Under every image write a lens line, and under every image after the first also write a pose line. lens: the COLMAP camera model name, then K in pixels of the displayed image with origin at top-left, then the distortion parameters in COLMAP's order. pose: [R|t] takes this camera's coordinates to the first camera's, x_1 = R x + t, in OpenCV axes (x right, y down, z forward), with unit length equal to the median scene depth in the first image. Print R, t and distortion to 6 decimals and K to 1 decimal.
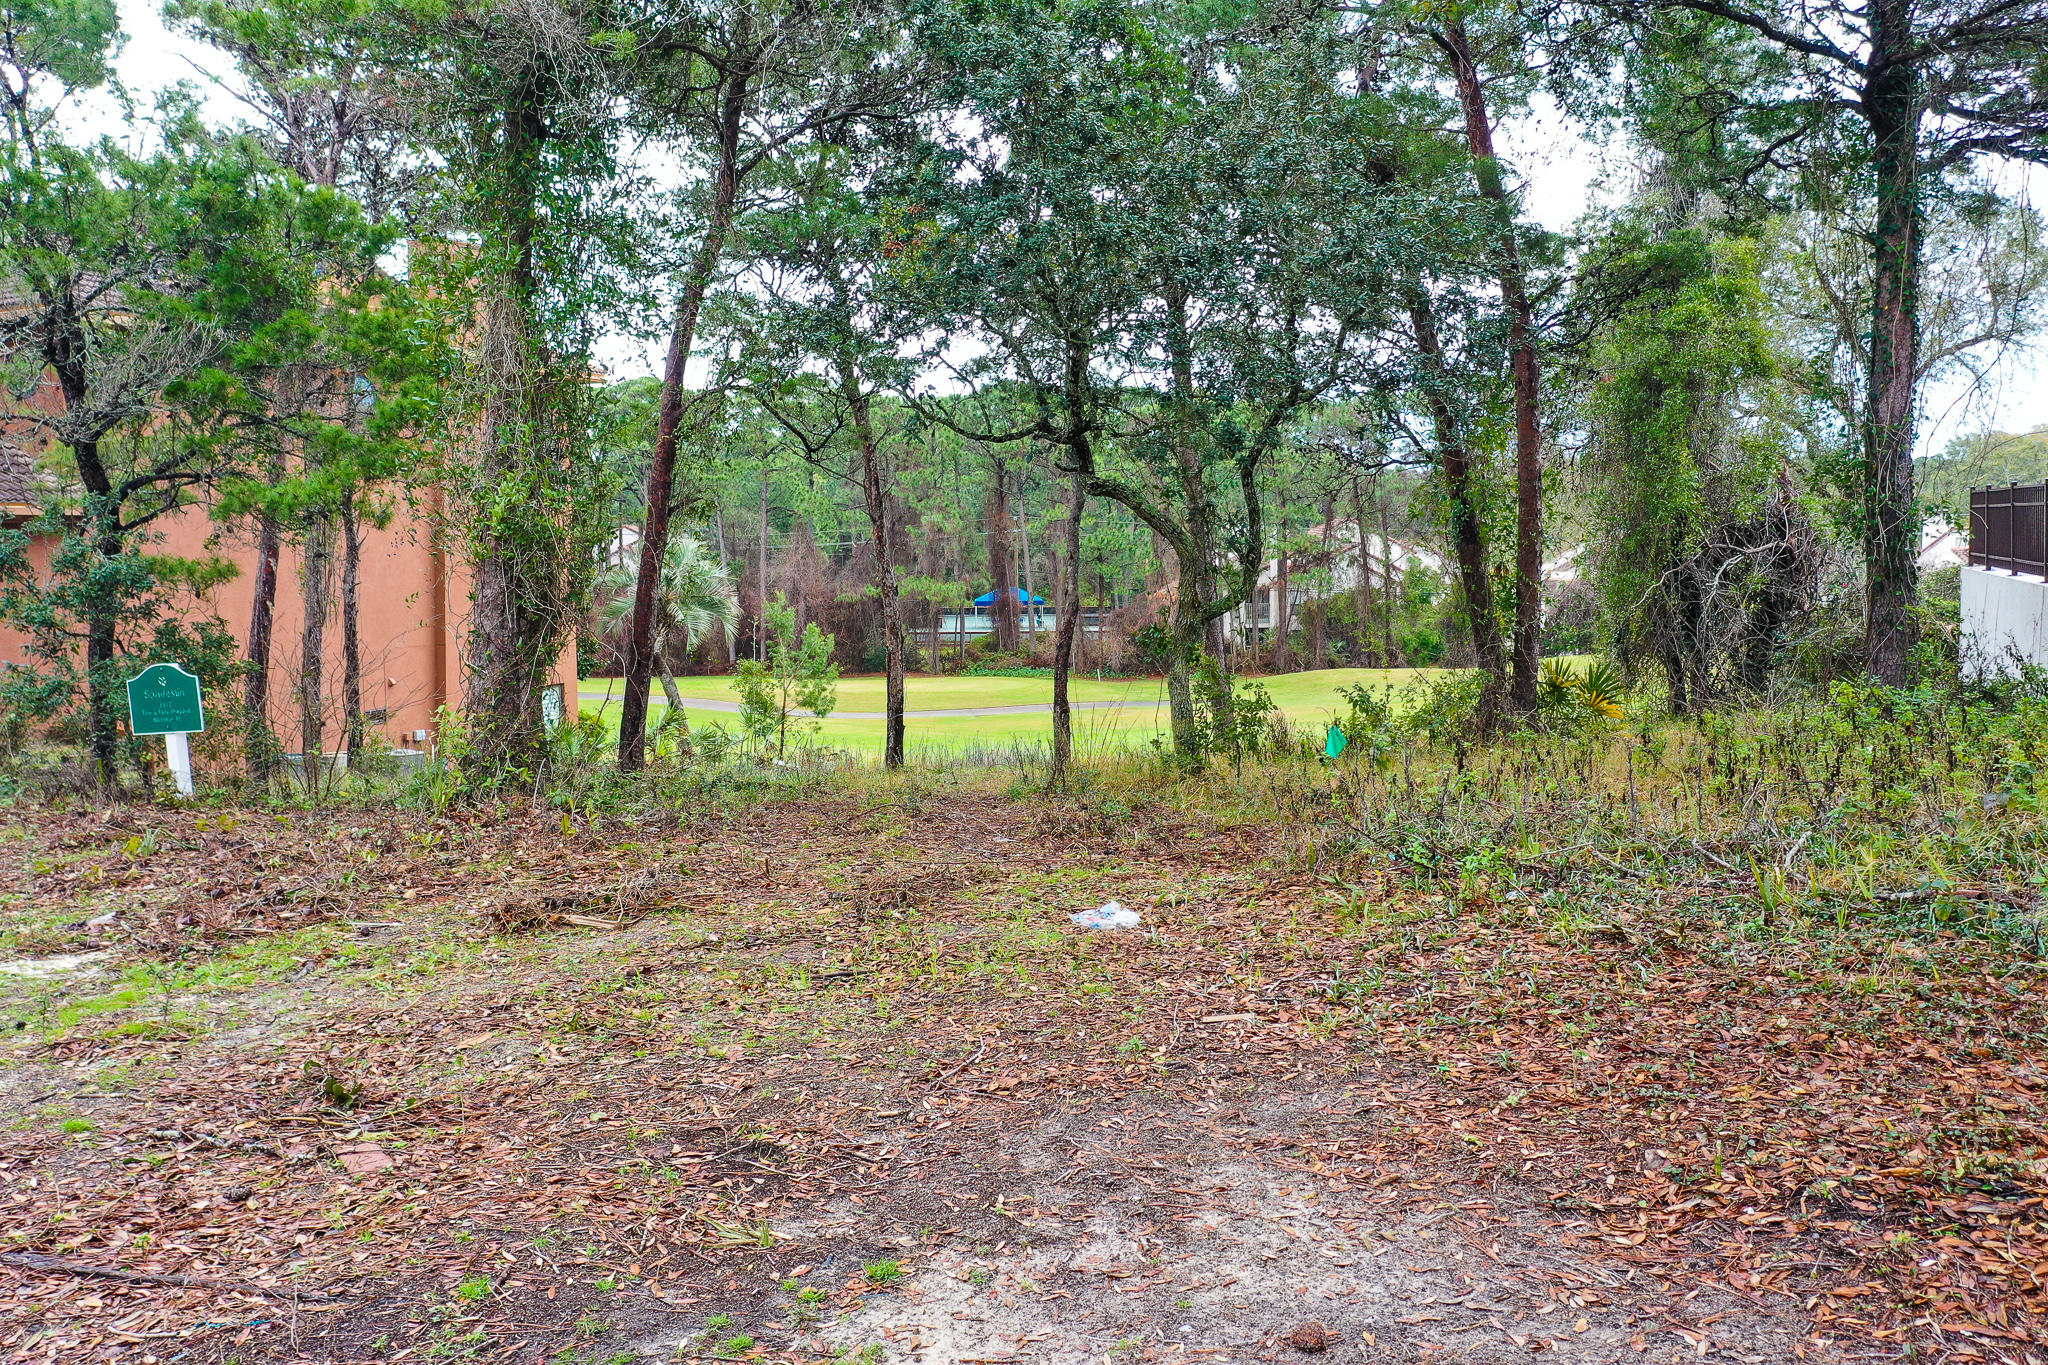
lens RADIAL K [[1634.1, 0, 1024.0], [0, 1634.1, 682.5], [0, 0, 1]] dist [0.008594, 0.012319]
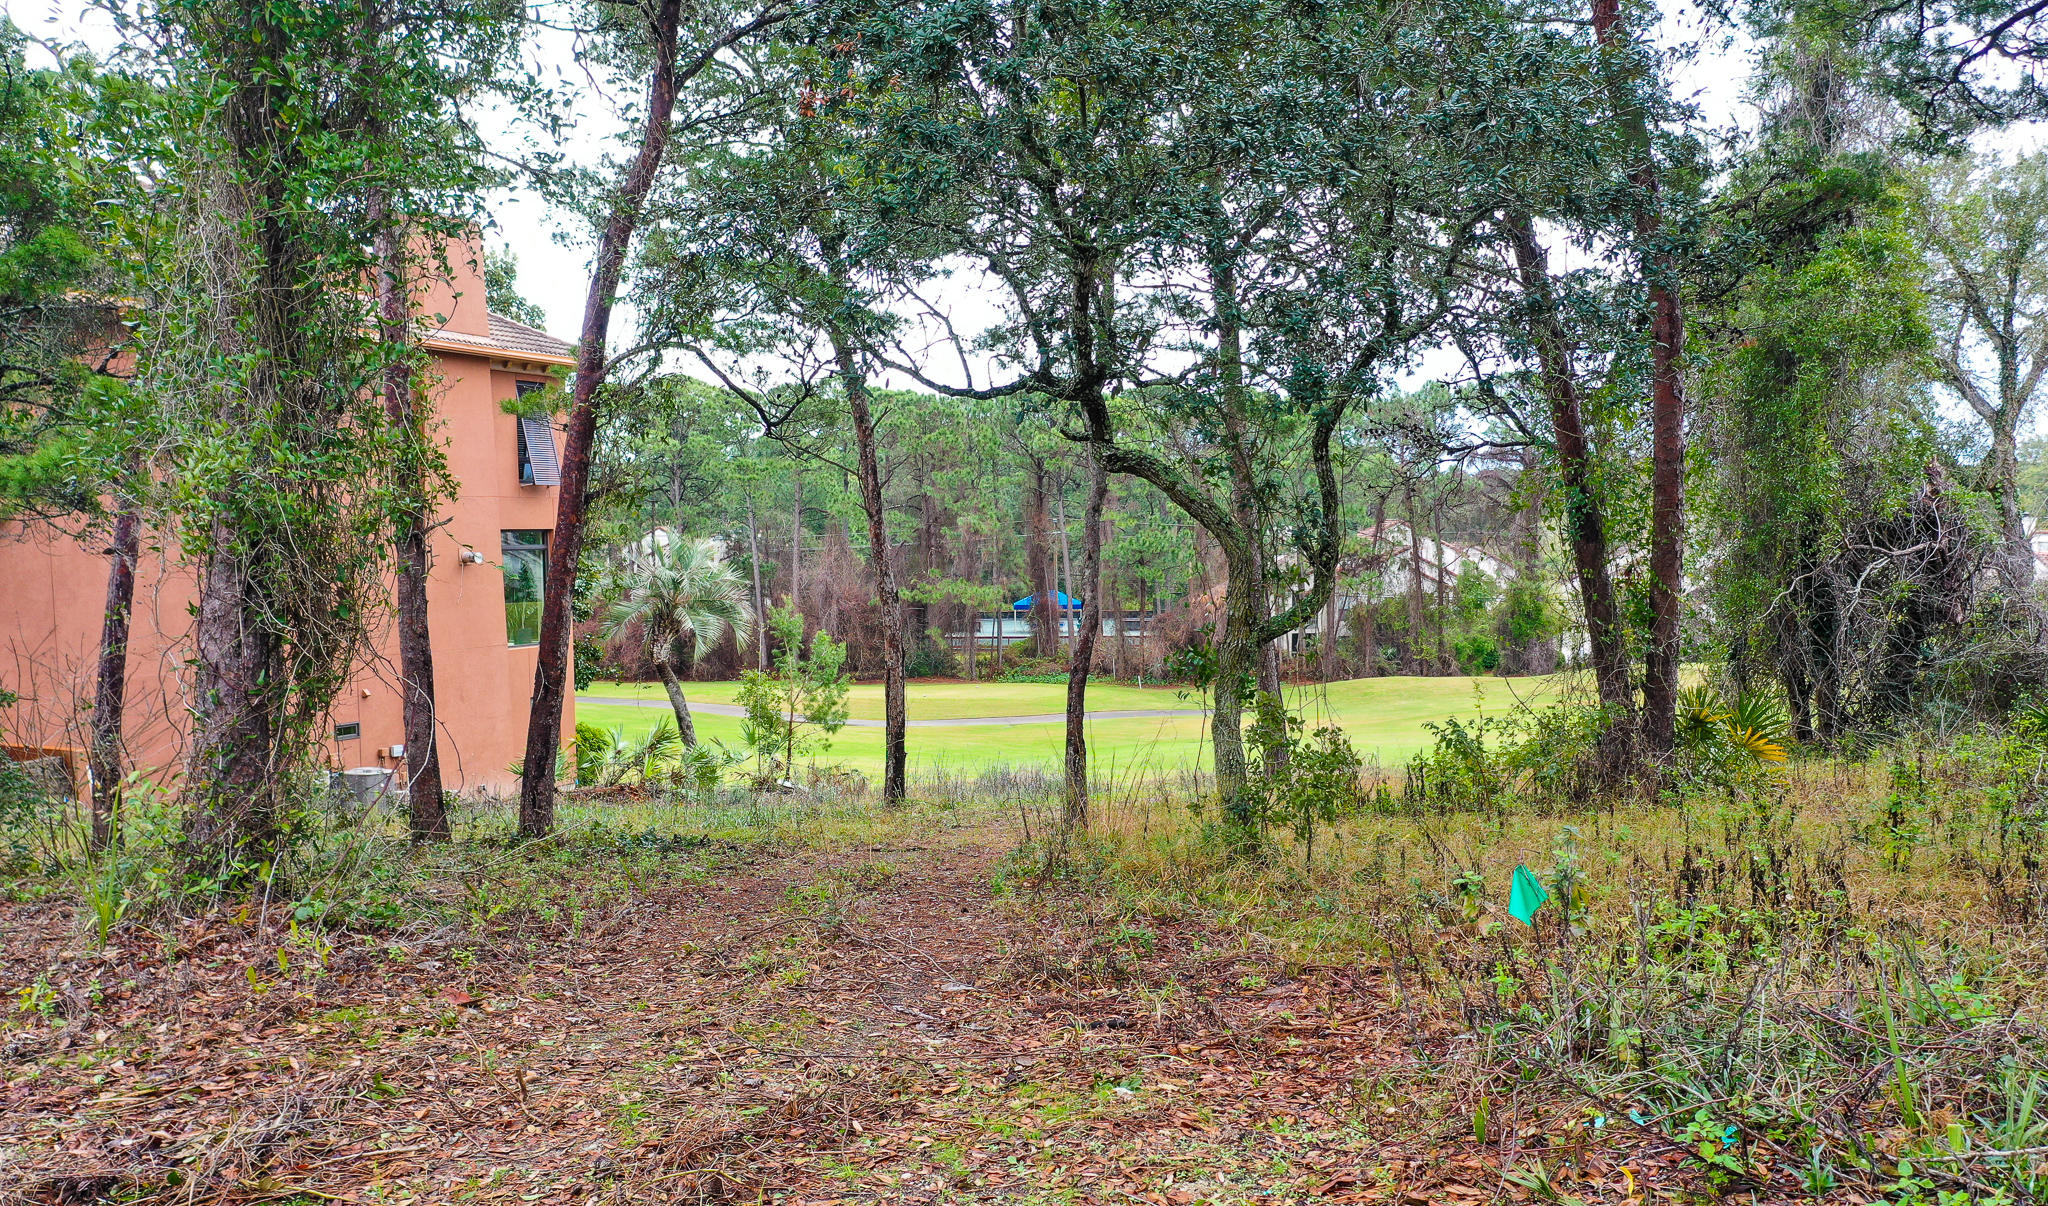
lens RADIAL K [[1666.4, 0, 1028.3], [0, 1666.4, 680.2], [0, 0, 1]] dist [0.004201, 0.005833]
pose [[0.999761, 0.003961, -0.021487, 0.010171], [-0.004059, 0.999982, -0.004500, -0.008108], [0.021468, 0.004587, 0.999759, 0.116799]]
